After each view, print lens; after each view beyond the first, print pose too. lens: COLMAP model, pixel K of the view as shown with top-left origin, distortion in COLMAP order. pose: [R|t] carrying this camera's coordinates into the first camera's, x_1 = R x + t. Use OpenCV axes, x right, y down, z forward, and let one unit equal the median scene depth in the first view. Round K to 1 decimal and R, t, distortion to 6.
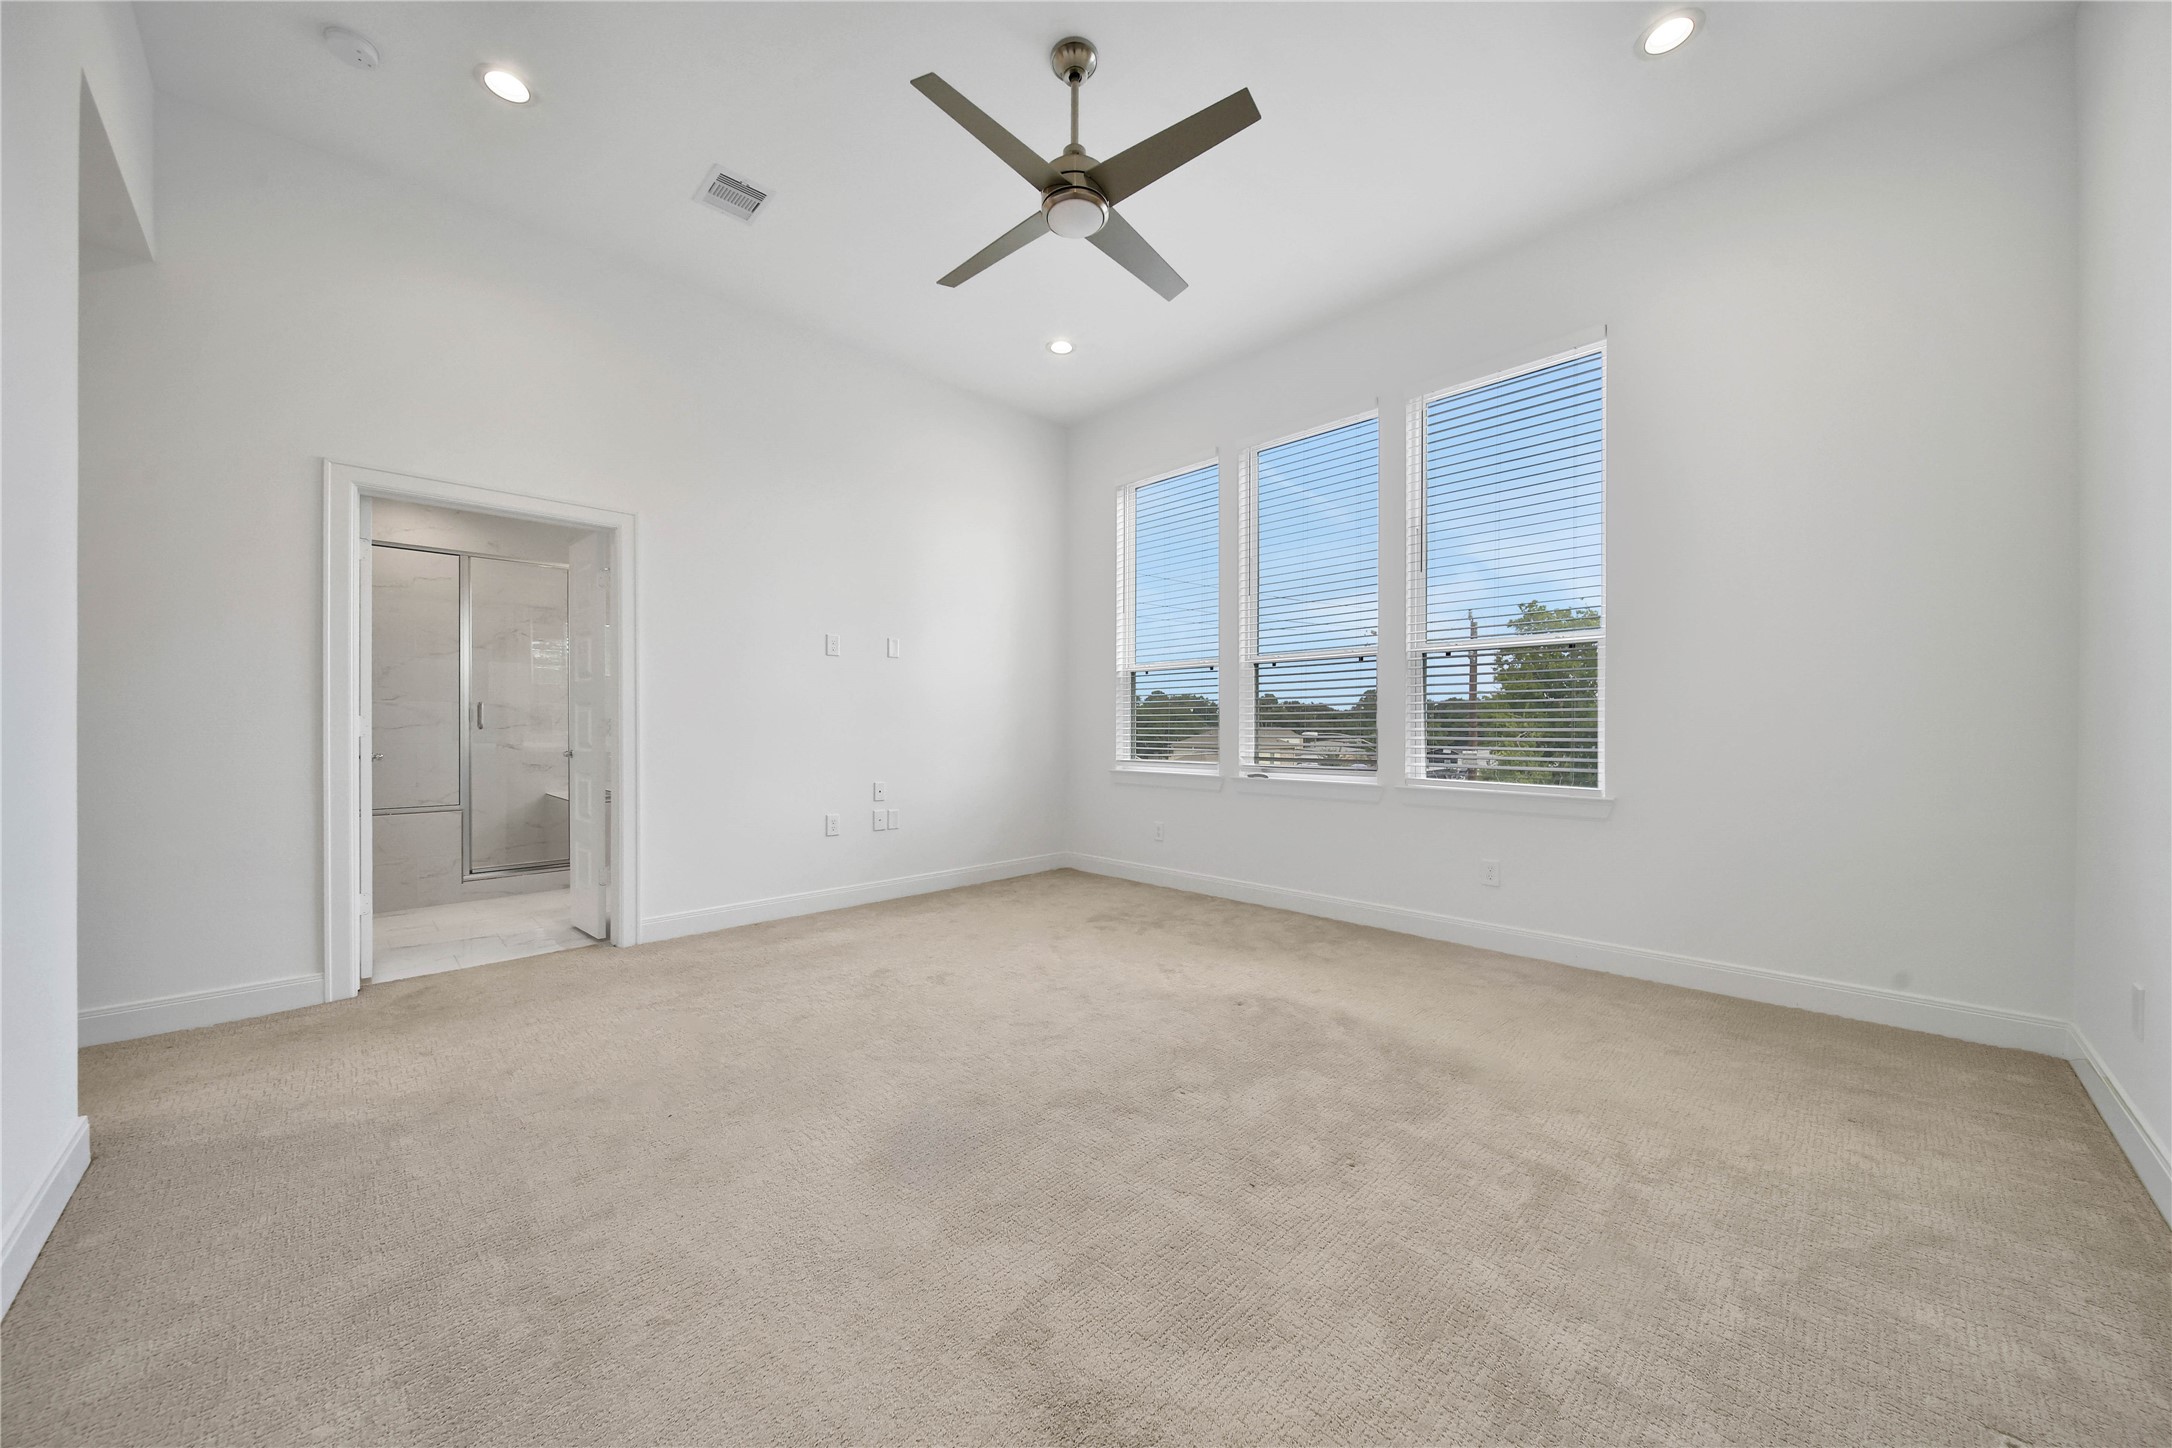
lens RADIAL K [[763.5, 0, 1073.1], [0, 763.5, 731.9], [0, 0, 1]] dist [-0.001798, -0.000627]
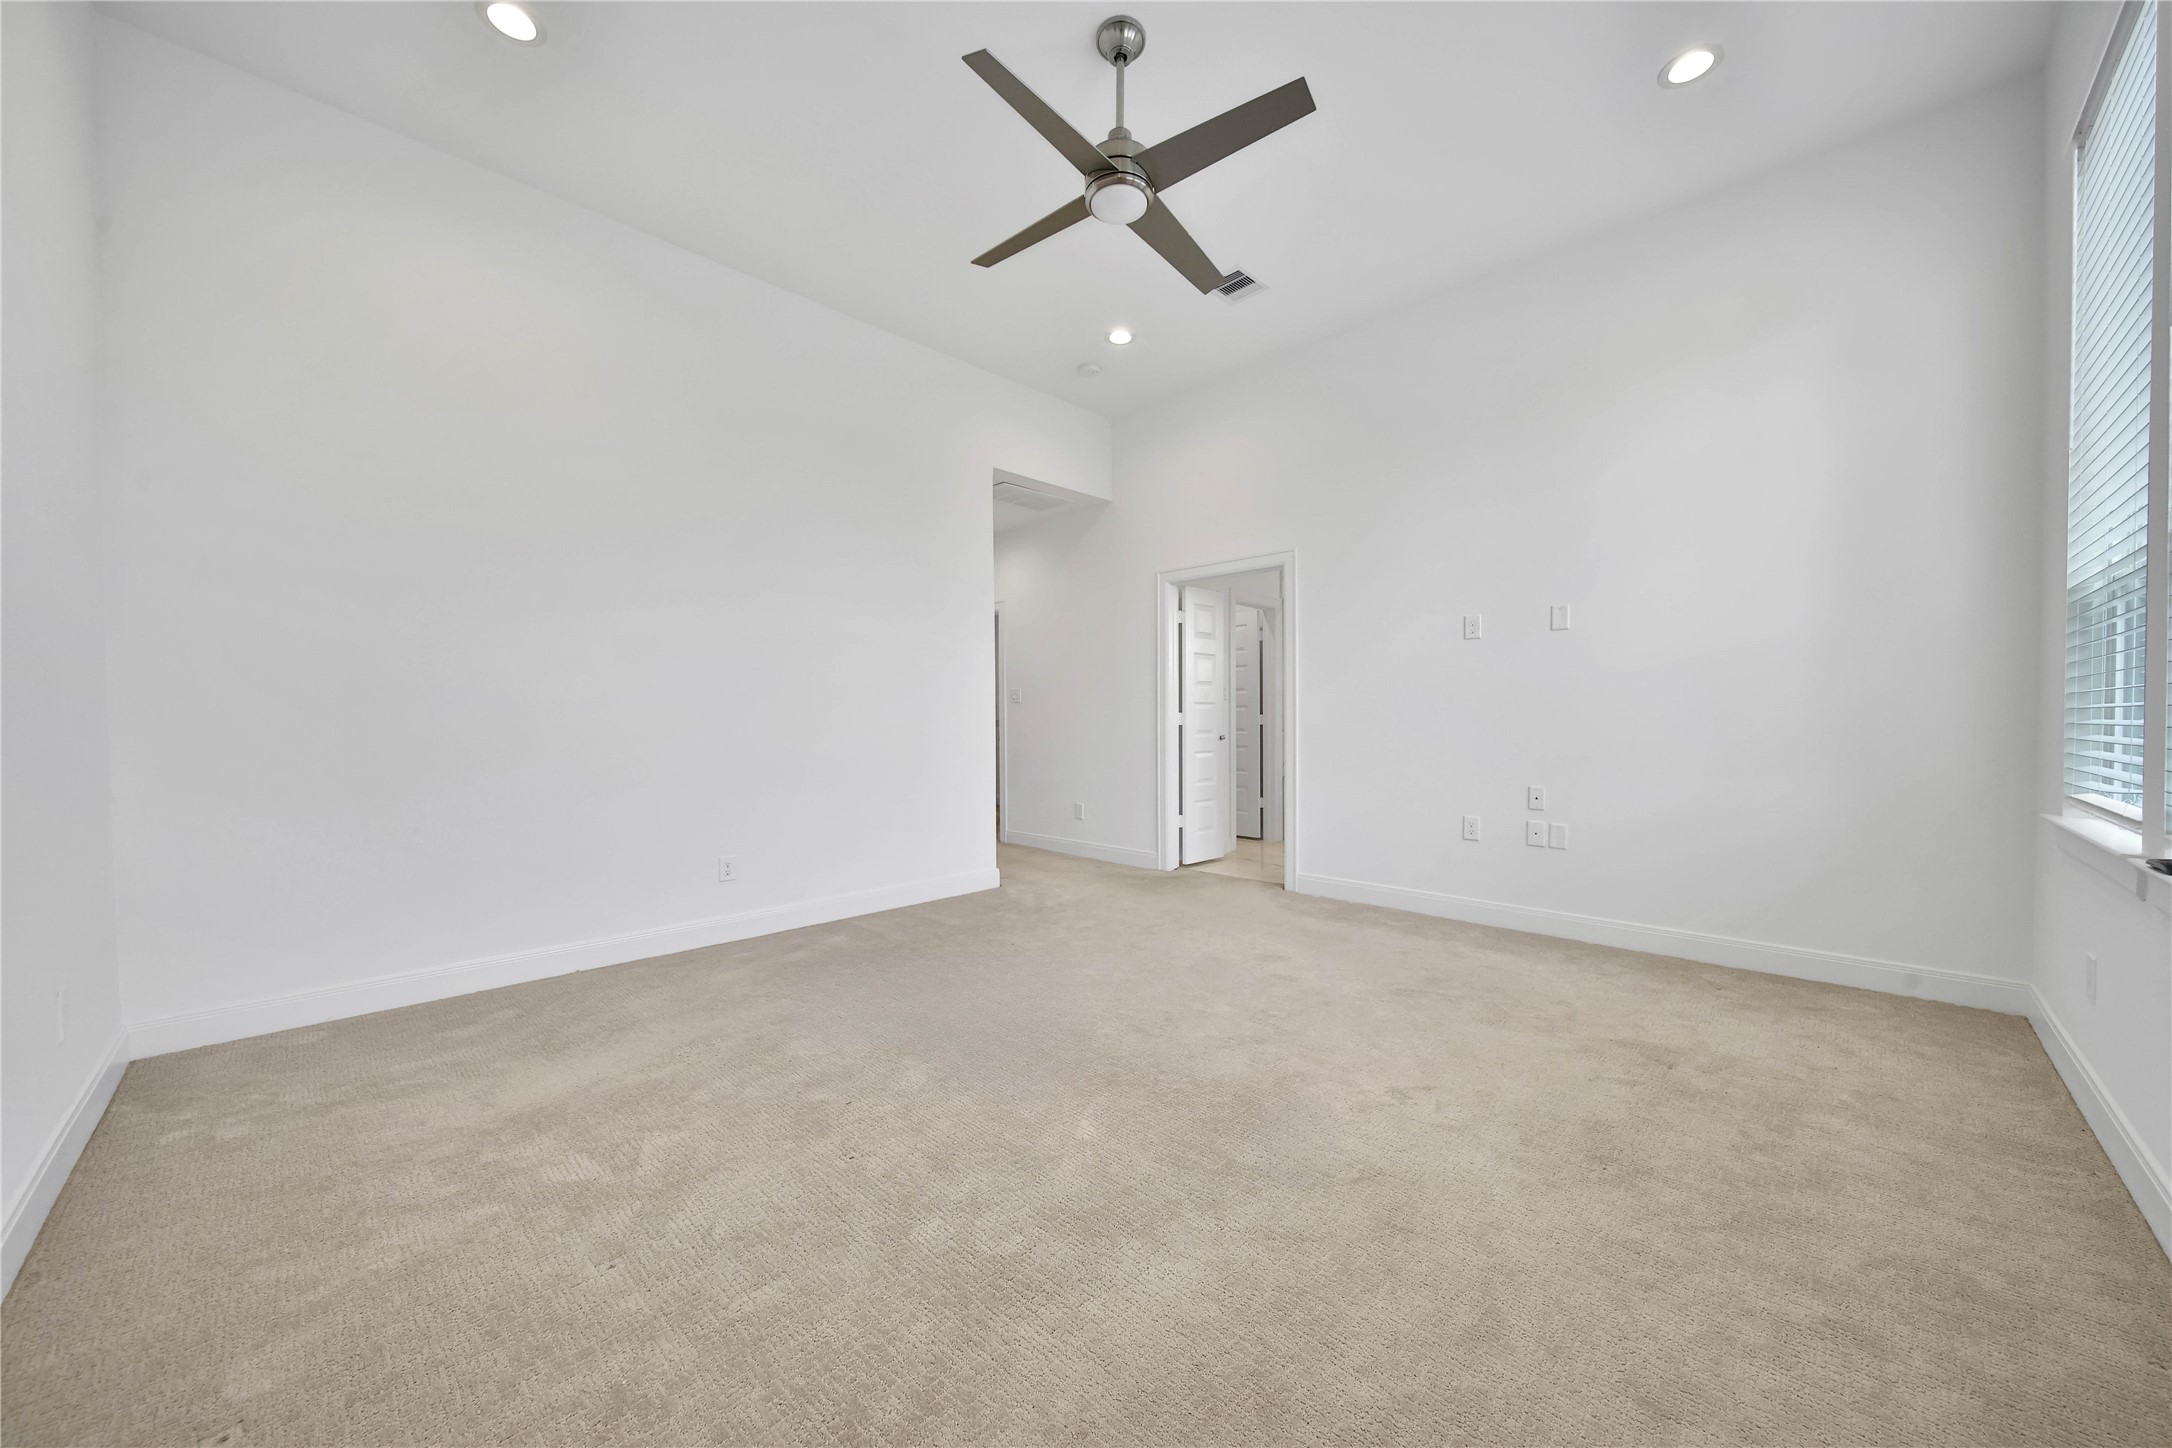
lens RADIAL K [[763.5, 0, 1073.1], [0, 763.5, 731.9], [0, 0, 1]] dist [-0.001798, -0.000627]
pose [[0.009963, 0.017404, -0.999799, 0.659583], [0.002365, 0.999845, 0.017429, -0.008966], [0.999948, -0.002539, 0.009920, 0.606519]]
